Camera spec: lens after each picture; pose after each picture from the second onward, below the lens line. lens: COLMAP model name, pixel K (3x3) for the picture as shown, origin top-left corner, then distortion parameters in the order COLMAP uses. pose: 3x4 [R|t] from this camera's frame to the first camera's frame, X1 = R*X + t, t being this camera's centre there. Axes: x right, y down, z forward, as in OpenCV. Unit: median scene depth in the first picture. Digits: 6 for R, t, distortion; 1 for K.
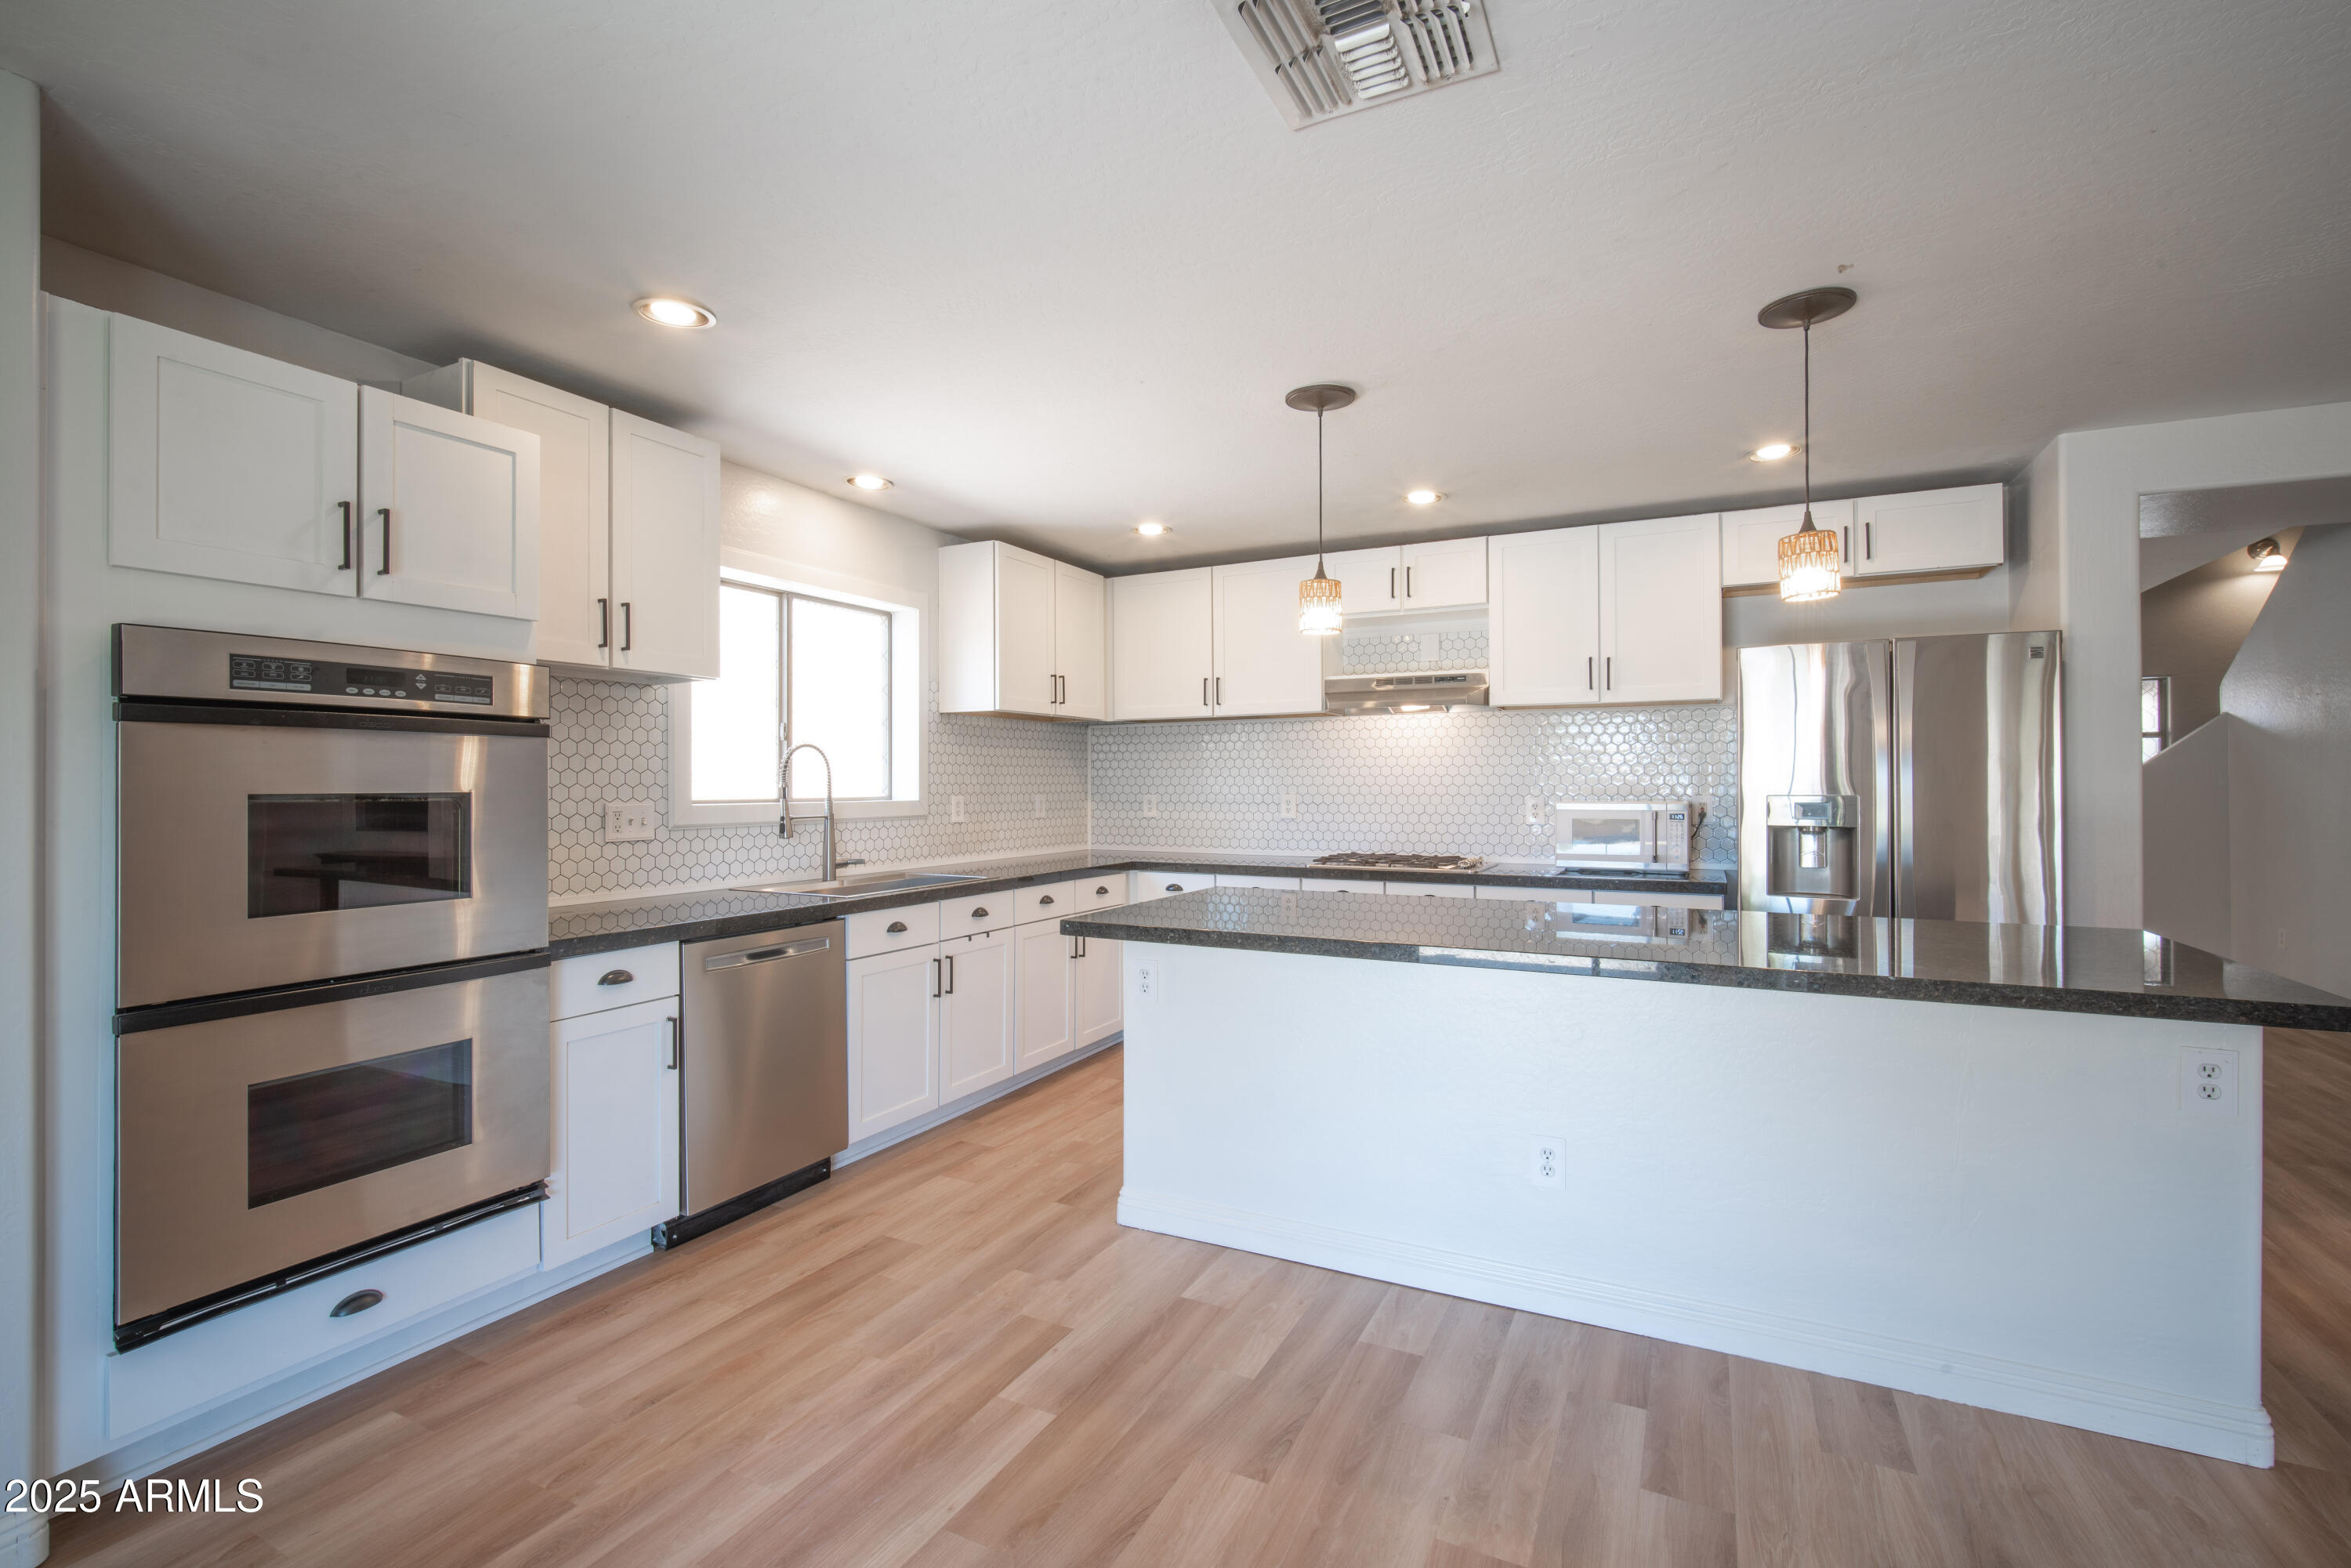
lens RADIAL K [[1038.7, 0, 1172.3], [0, 1038.7, 774.8], [0, 0, 1]] dist [-0.009795, 0.000719]
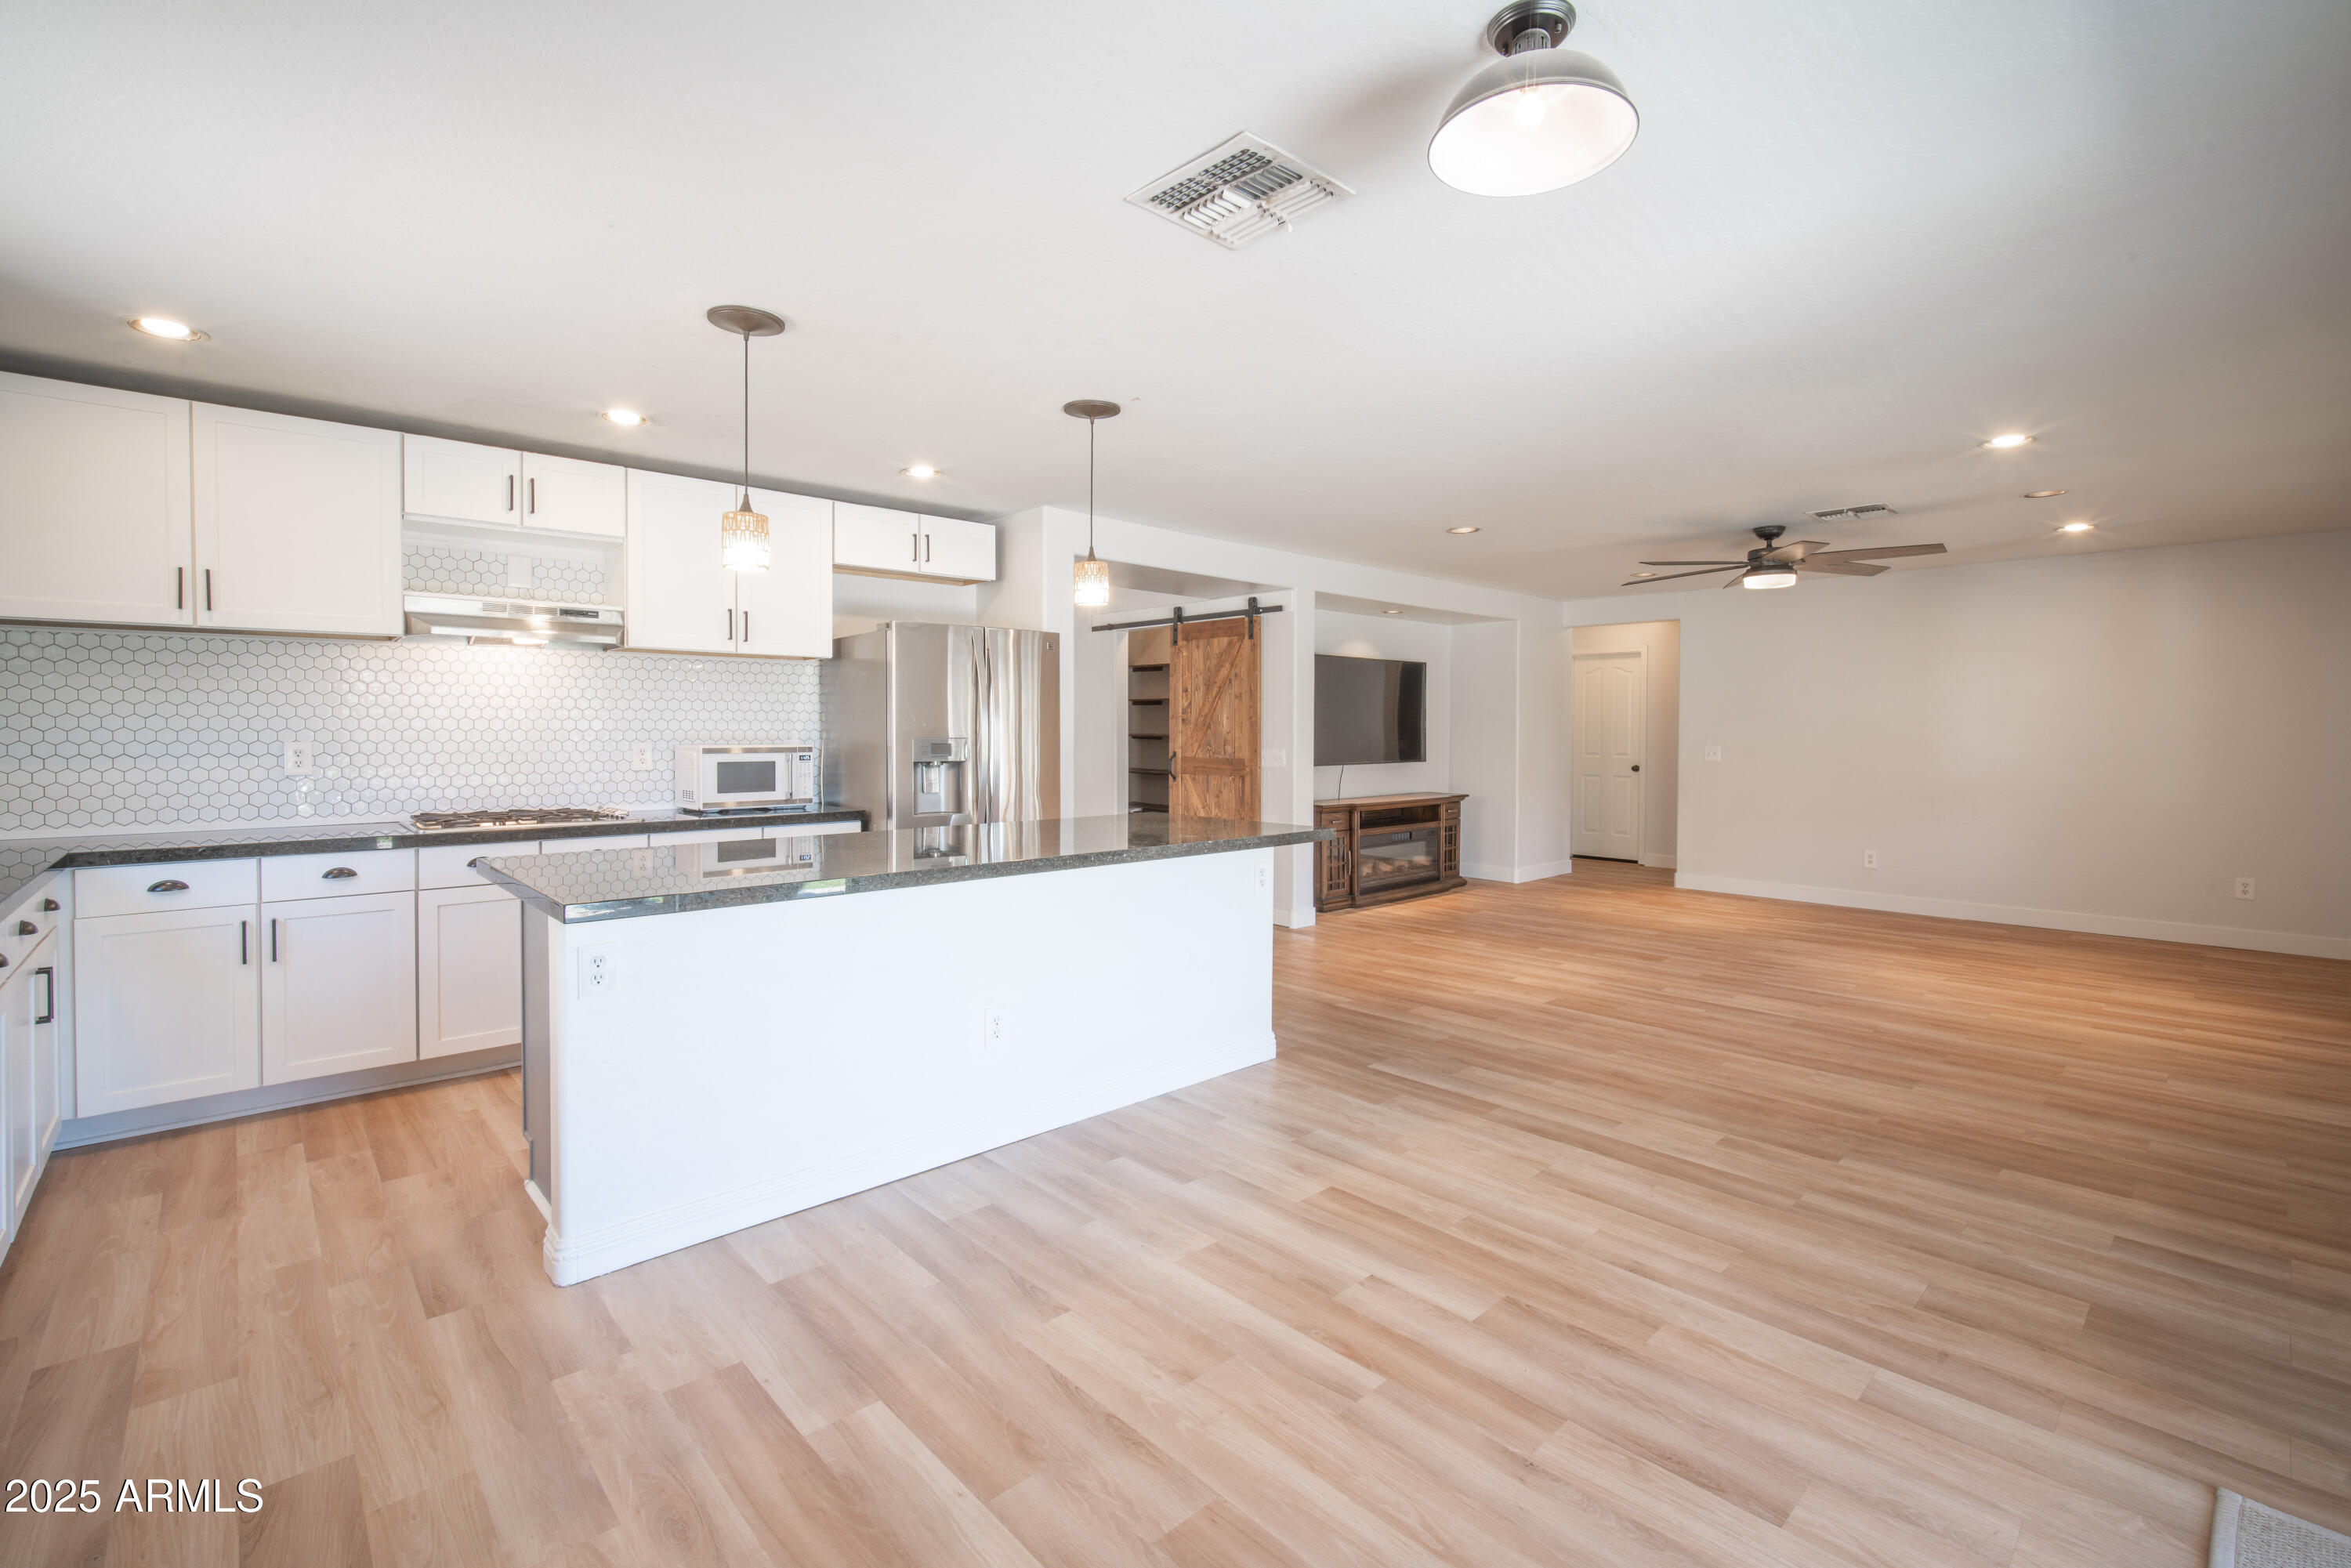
lens RADIAL K [[1030.5, 0, 1170.2], [0, 1030.5, 750.1], [0, 0, 1]] dist [-0.008881, 0.000752]
pose [[0.350866, -0.016579, 0.936279, -0.622890], [-0.010234, 0.999716, 0.021537, 0.004781], [-0.936370, -0.017139, 0.350596, 0.308968]]
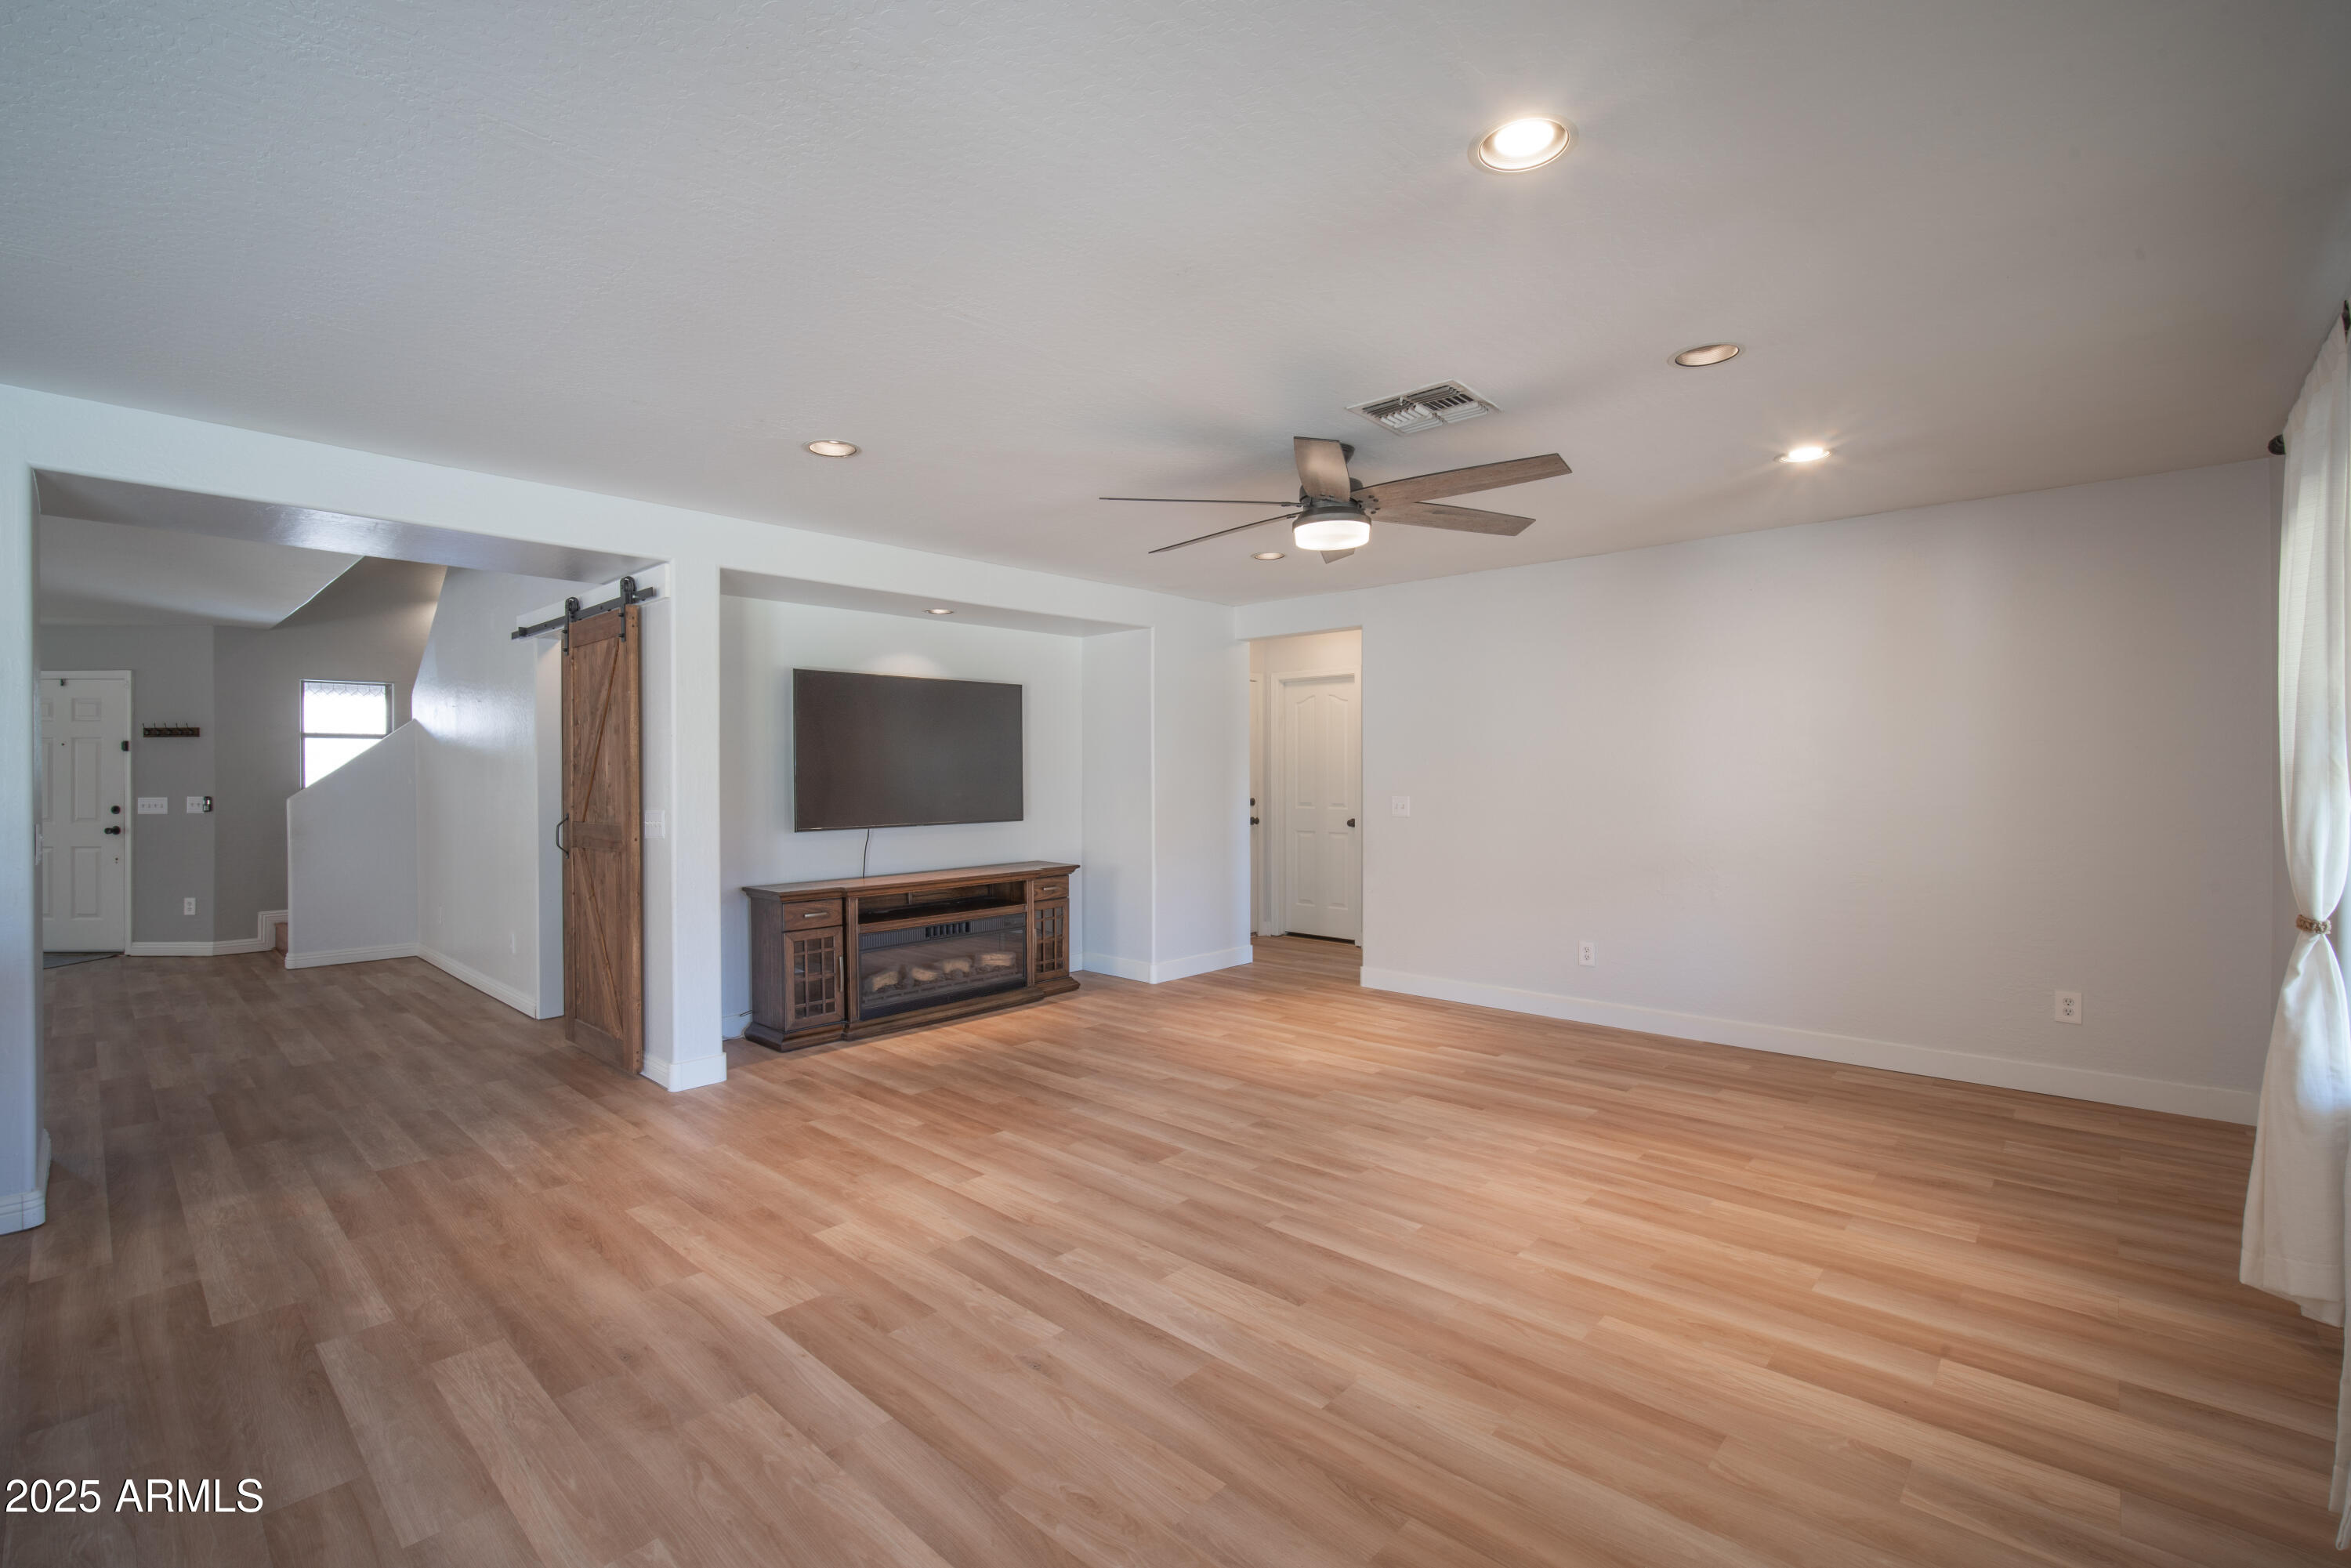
lens RADIAL K [[1016.3, 0, 1168.3], [0, 1016.3, 778.6], [0, 0, 1]] dist [-0.009582, 0.000943]
pose [[0.281980, -0.004259, 0.959411, 0.413030], [-0.001237, 0.999988, 0.004802, -0.004480], [-0.959419, -0.002541, 0.281972, -0.220465]]
